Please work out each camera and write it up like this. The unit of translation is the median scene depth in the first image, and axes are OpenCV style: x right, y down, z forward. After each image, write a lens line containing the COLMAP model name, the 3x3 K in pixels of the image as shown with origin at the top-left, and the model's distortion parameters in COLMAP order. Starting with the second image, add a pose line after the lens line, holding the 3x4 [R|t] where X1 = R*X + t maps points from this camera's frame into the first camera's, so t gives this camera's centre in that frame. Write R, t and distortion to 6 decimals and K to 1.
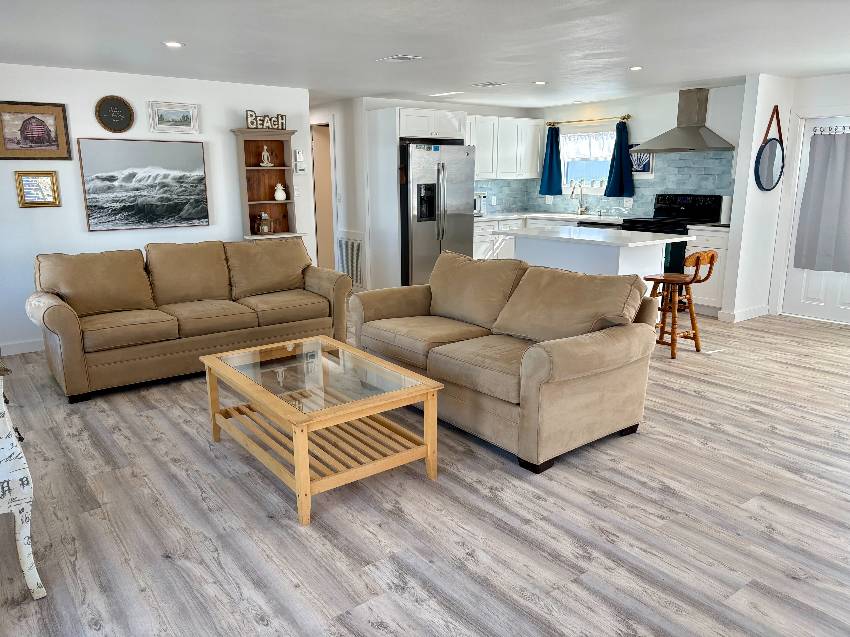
lens RADIAL K [[628.1, 0, 425.0], [0, 628.1, 318.5], [0, 0, 1]] dist [-0.007798, -0.007702]
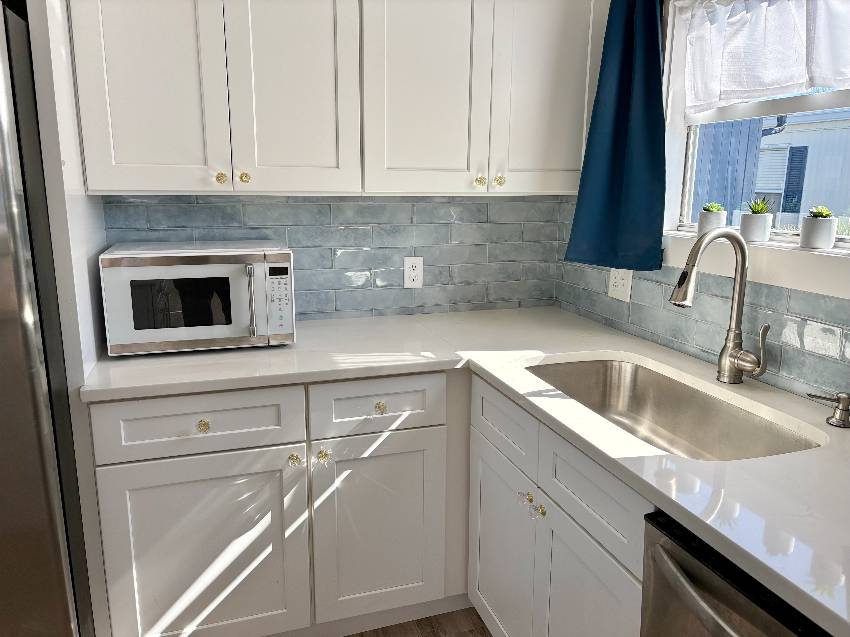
lens RADIAL K [[628.1, 0, 425.0], [0, 628.1, 318.5], [0, 0, 1]] dist [-0.007798, -0.007702]
pose [[0.940219, 0.084328, -0.329964, 0.241109], [-0.090547, 0.995886, -0.003494, -0.192946], [0.328312, 0.033163, 0.943987, 0.855483]]
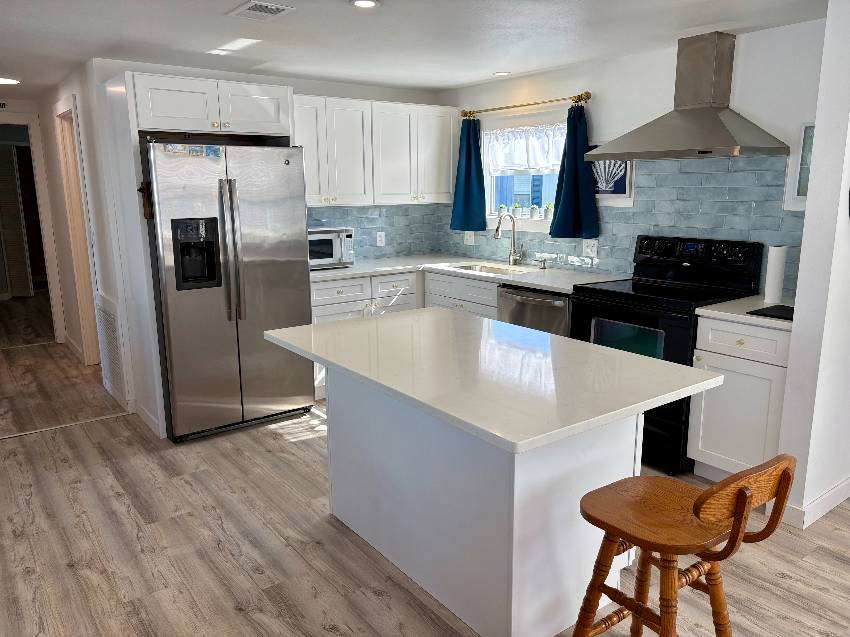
lens RADIAL K [[628.1, 0, 425.0], [0, 628.1, 318.5], [0, 0, 1]] dist [-0.007798, -0.007702]
pose [[0.999994, 0.000172, -0.003406, 0.181297], [-0.000242, 0.999788, -0.020578, -0.112003], [0.003401, 0.020579, 0.999782, 0.444769]]
